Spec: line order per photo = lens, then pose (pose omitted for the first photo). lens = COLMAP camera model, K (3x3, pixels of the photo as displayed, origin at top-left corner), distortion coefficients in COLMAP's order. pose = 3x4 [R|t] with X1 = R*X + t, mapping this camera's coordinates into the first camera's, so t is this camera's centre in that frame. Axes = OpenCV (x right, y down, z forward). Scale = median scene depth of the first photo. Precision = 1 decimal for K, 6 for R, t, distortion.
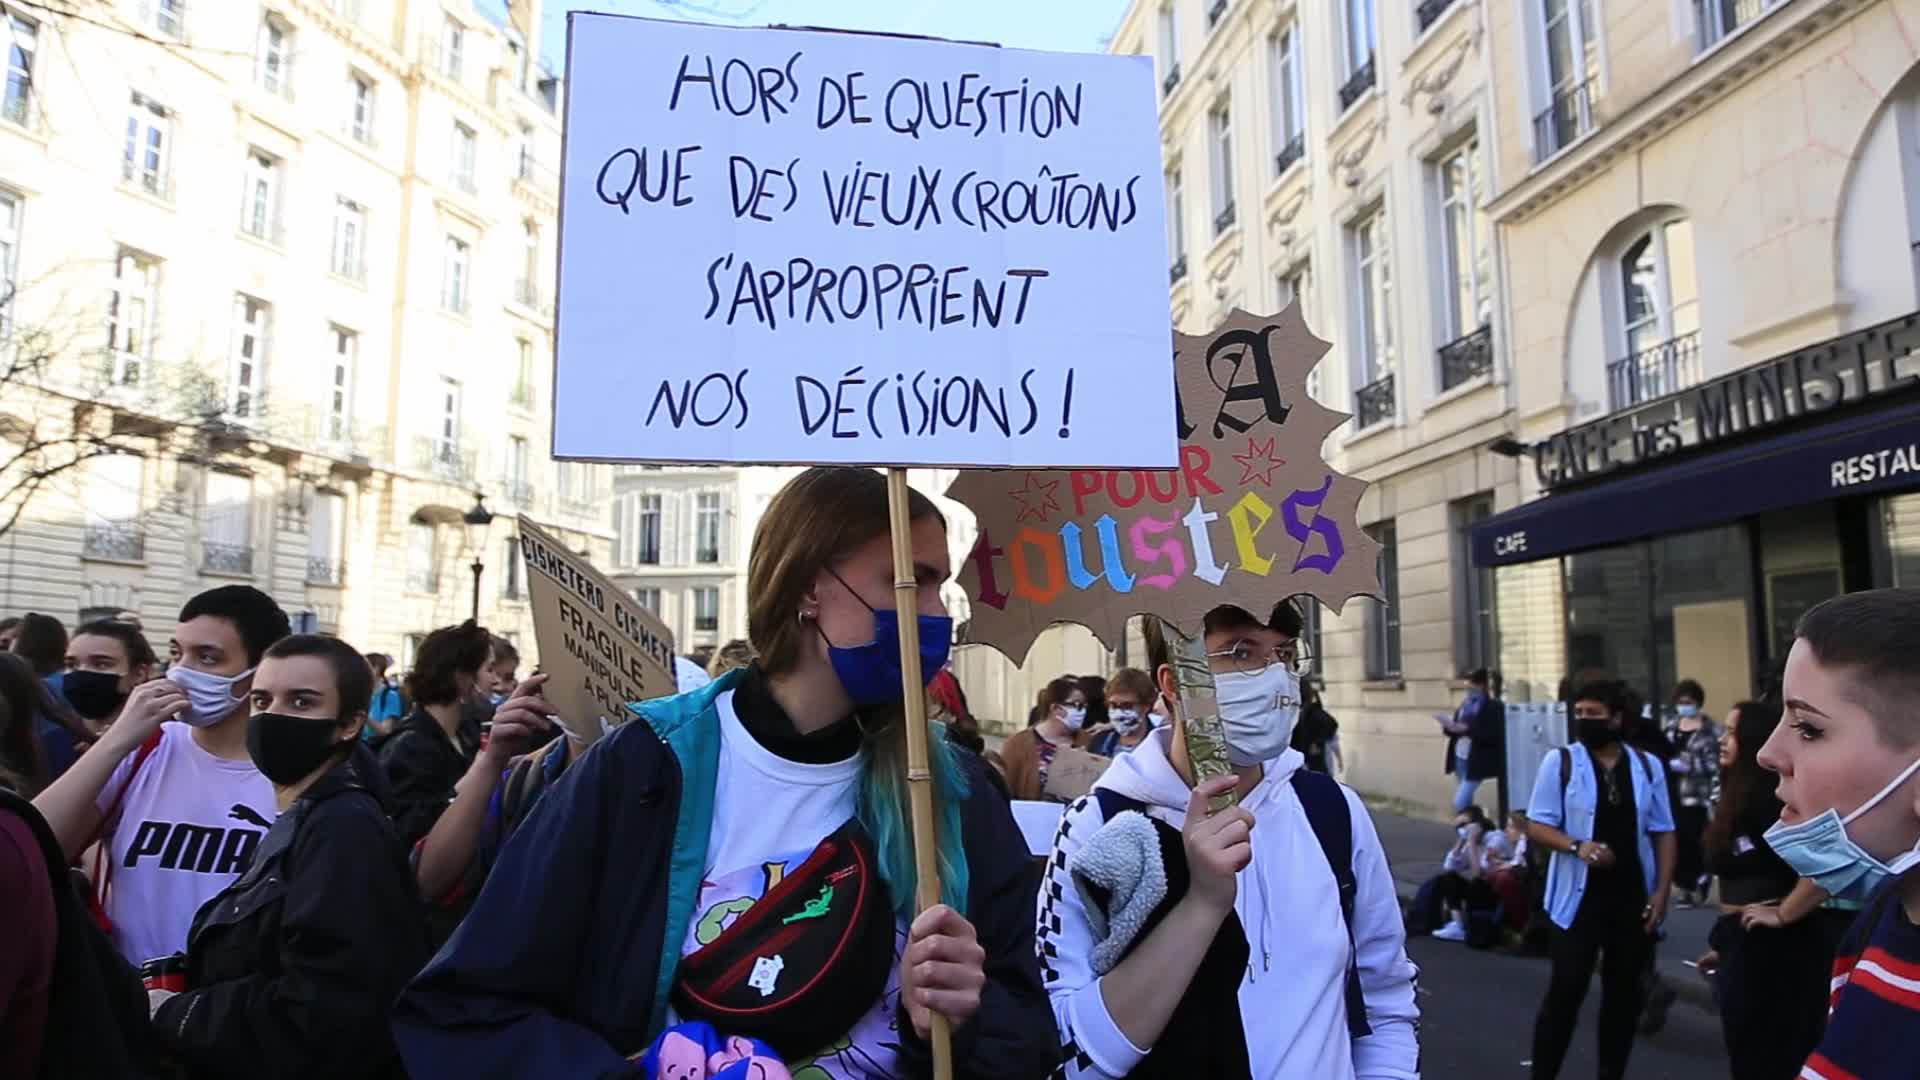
lens RADIAL K [[1334.6, 0, 960.0], [0, 1334.6, 540.0], [0, 0, 1]] dist [-0.128639, 0.056178]
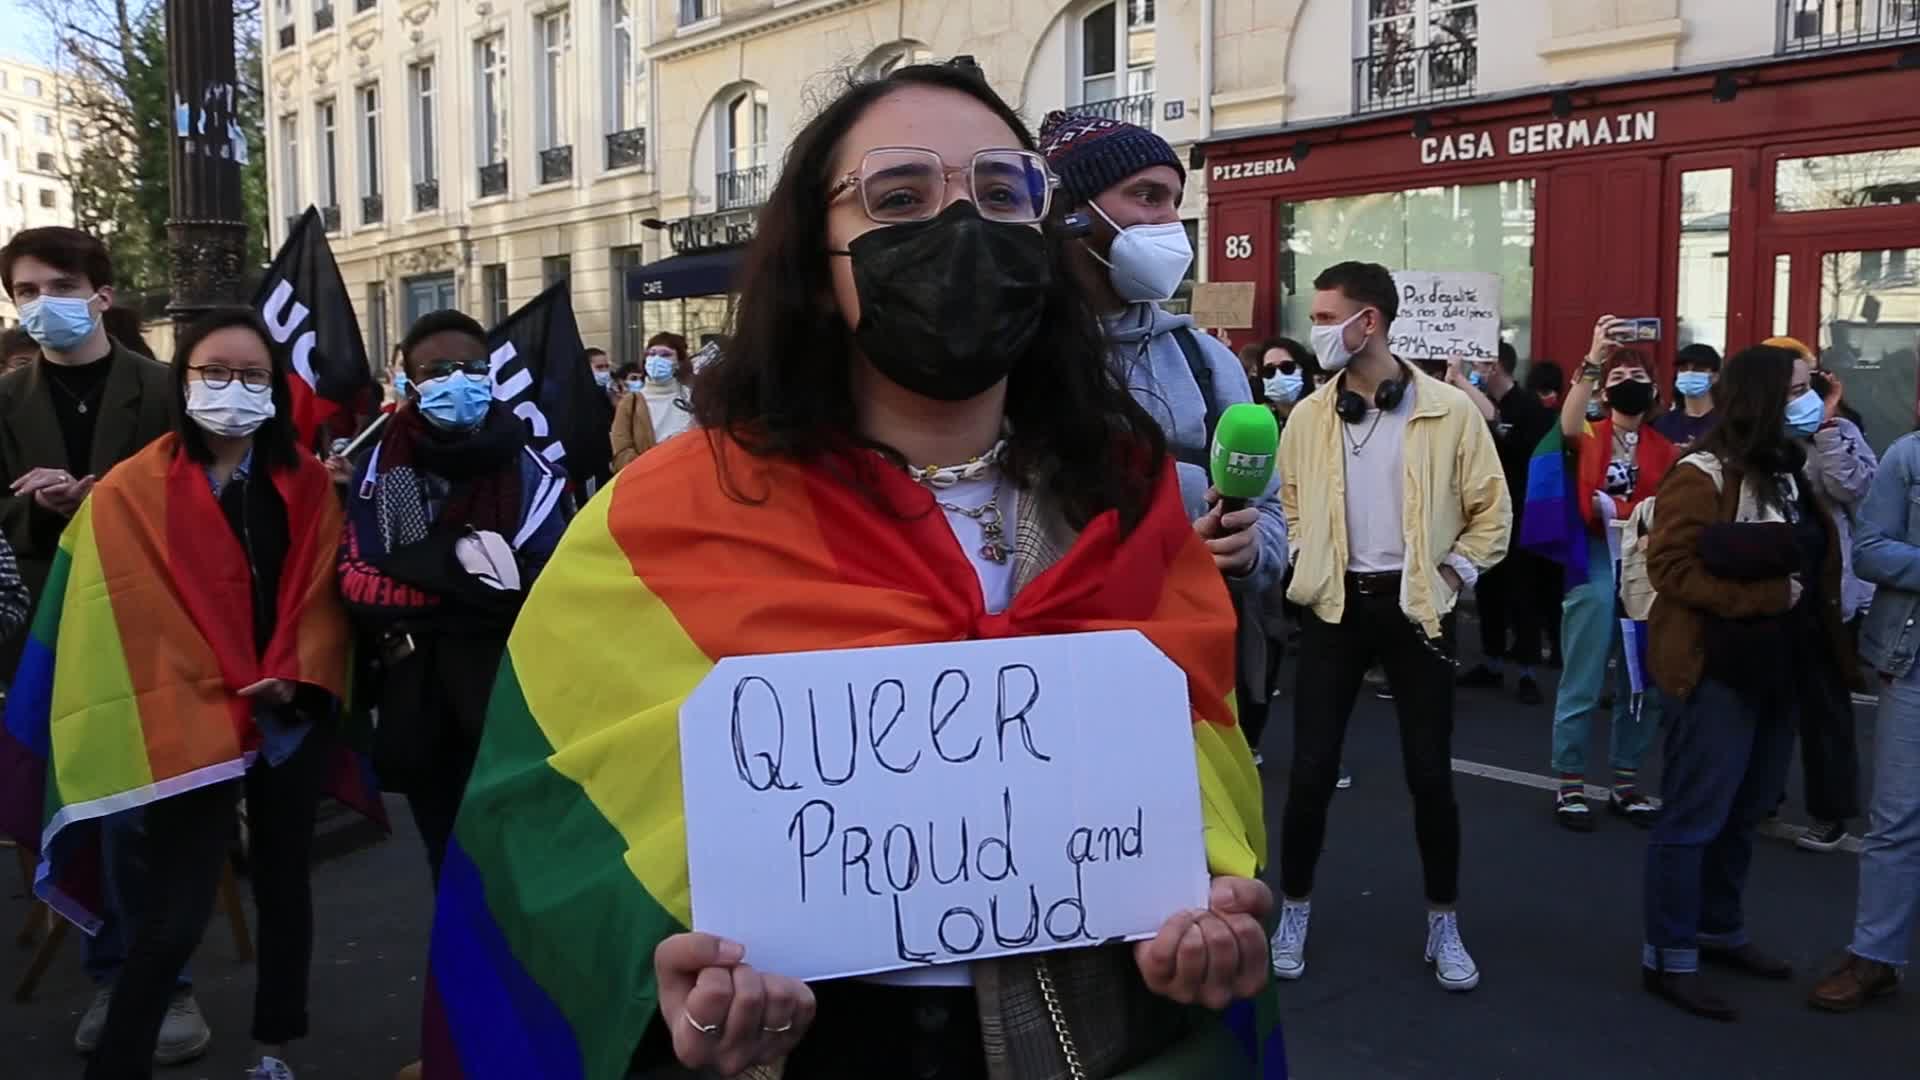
lens RADIAL K [[1509.0, 0, 958.5], [0, 1509.0, 466.4], [0, 0, 1]] dist [-0.007732, -0.000110]
pose [[0.826765, -0.035428, 0.561430, -0.260264], [-0.058603, 0.987161, 0.148592, -0.066052], [-0.559486, -0.155752, 0.814074, -0.621356]]
